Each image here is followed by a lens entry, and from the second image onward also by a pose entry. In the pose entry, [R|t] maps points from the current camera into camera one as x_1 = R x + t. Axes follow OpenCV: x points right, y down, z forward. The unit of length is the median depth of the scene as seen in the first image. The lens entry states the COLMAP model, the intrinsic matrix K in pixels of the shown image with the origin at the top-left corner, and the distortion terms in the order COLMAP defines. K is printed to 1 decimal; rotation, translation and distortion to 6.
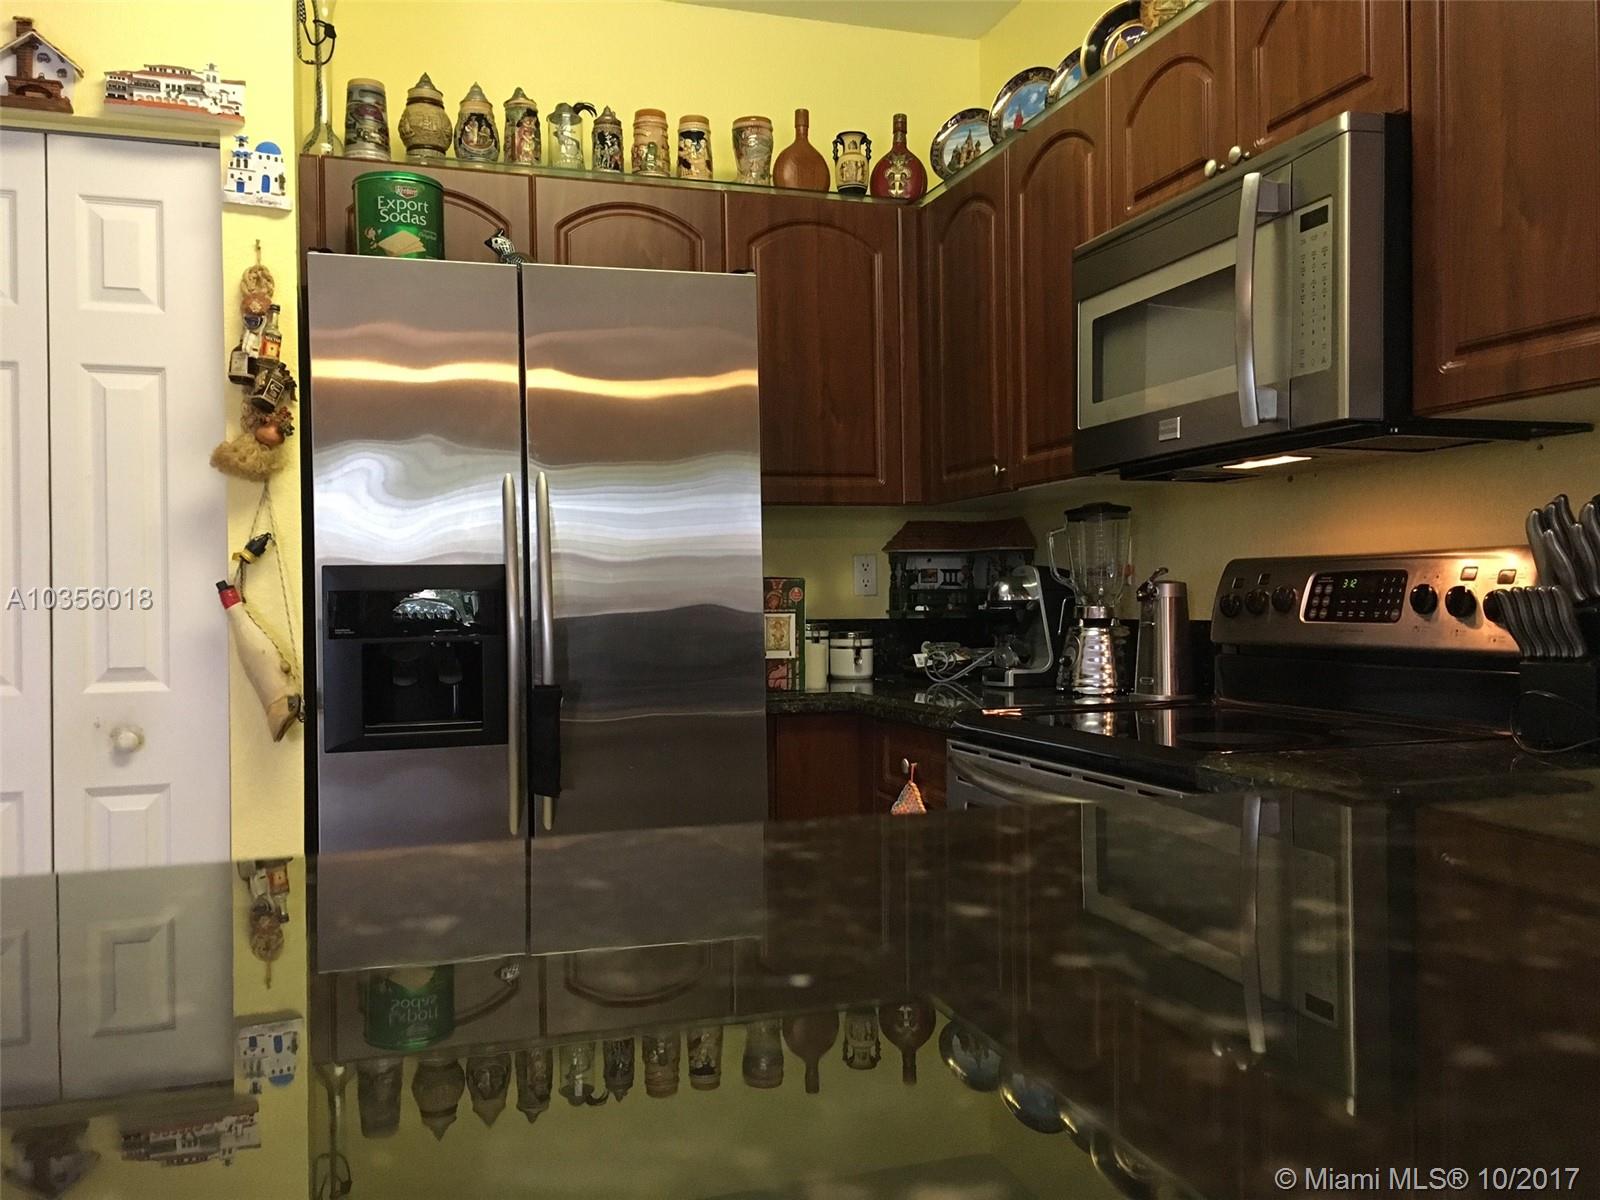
lens RADIAL K [[1388.6, 0, 791.9], [0, 1388.6, 600.3], [0, 0, 1]] dist [0.086979, -0.110672]
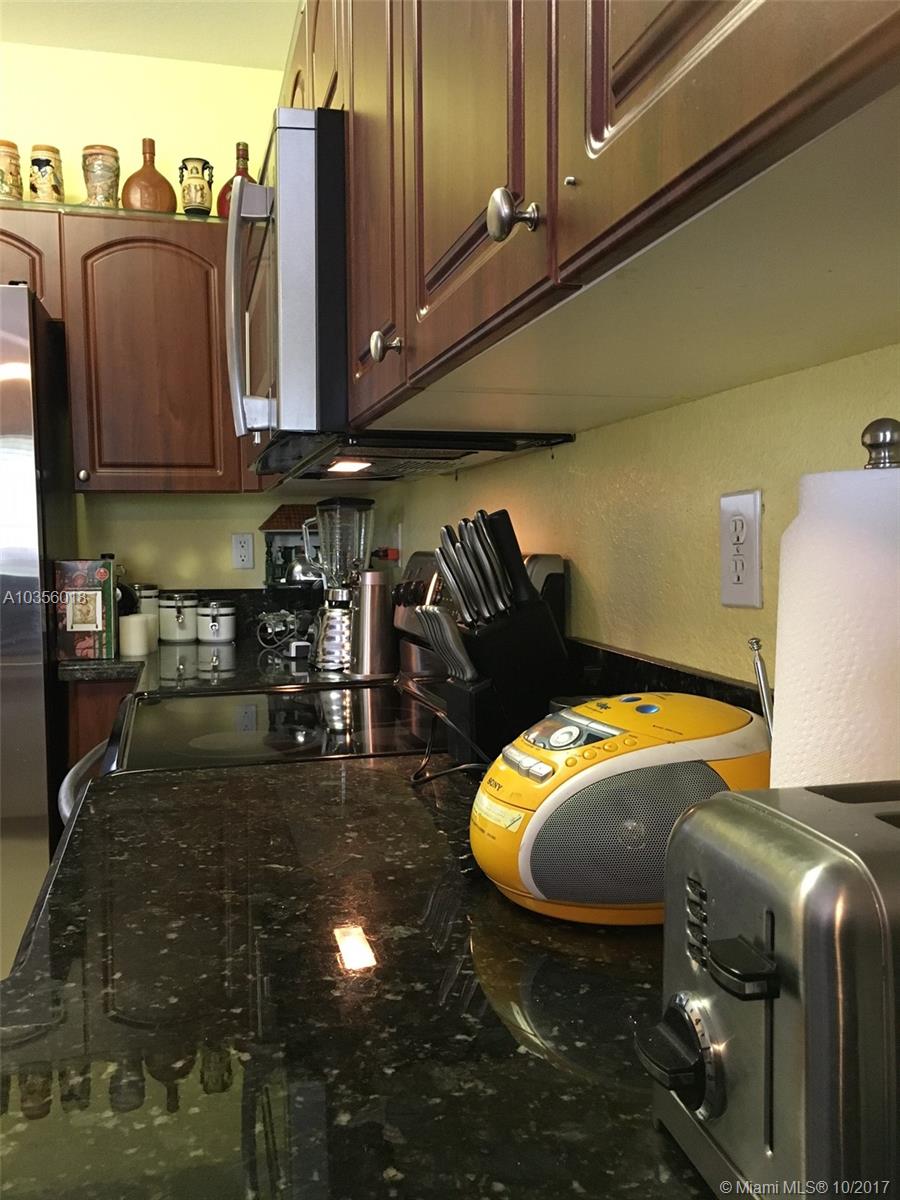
lens RADIAL K [[1041.4, 0, 454.5], [0, 1041.4, 598.4], [0, 0, 1]] dist [0.086979, -0.110672]
pose [[0.997131, 0.009698, -0.075073, 0.325745], [-0.005634, 0.998516, 0.054163, -0.029936], [0.075487, -0.053585, 0.995706, 0.157332]]
